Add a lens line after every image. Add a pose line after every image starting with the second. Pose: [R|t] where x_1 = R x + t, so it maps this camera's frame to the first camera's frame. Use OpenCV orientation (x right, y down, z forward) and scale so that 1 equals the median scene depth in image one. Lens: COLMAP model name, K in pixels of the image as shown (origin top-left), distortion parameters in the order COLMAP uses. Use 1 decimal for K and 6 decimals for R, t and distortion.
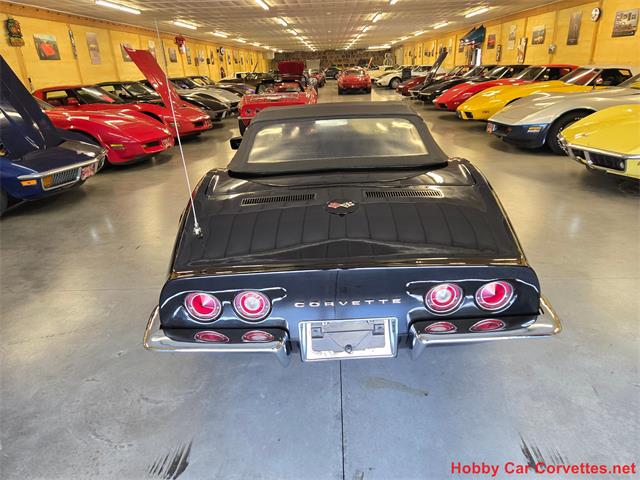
lens RADIAL K [[431.2, 0, 322.0], [0, 431.2, 235.6], [0, 0, 1]] dist [0.055465, -0.050156]
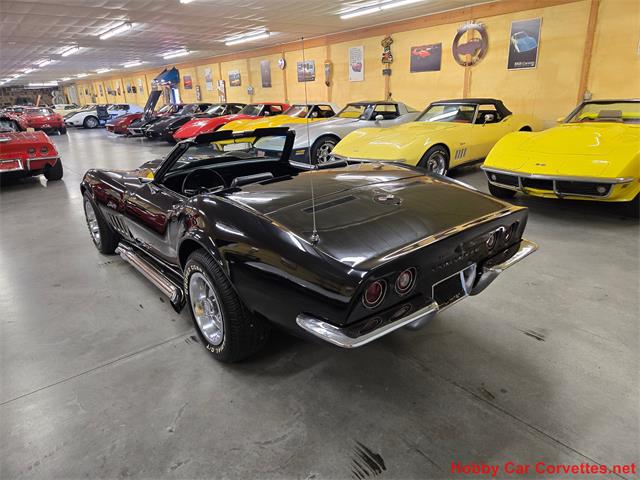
lens RADIAL K [[431.2, 0, 322.0], [0, 431.2, 235.6], [0, 0, 1]] dist [0.055465, -0.050156]
pose [[0.758724, -0.191406, 0.622656, -0.126141], [0.242454, 0.970159, 0.002792, -0.002801], [-0.604610, 0.148847, 0.782490, 0.024778]]
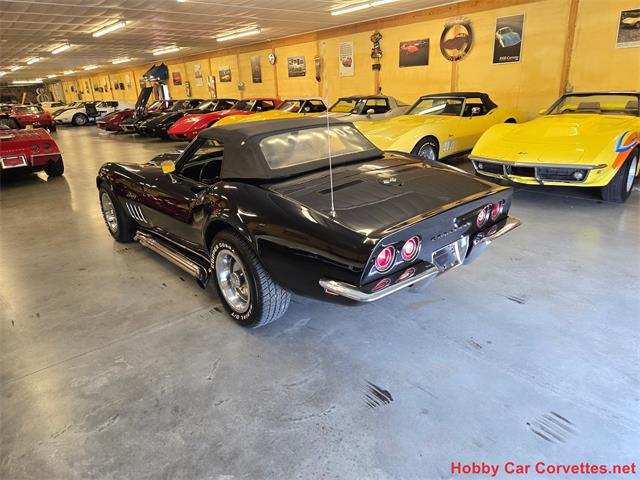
lens RADIAL K [[433.7, 0, 320.0], [0, 433.7, 240.0], [0, 0, 1]] dist [0.055038, -0.052054]
pose [[0.741825, -0.215422, 0.635050, -0.152321], [0.258257, 0.965729, 0.025917, 0.002633], [-0.618869, 0.144780, 0.772036, 0.010667]]
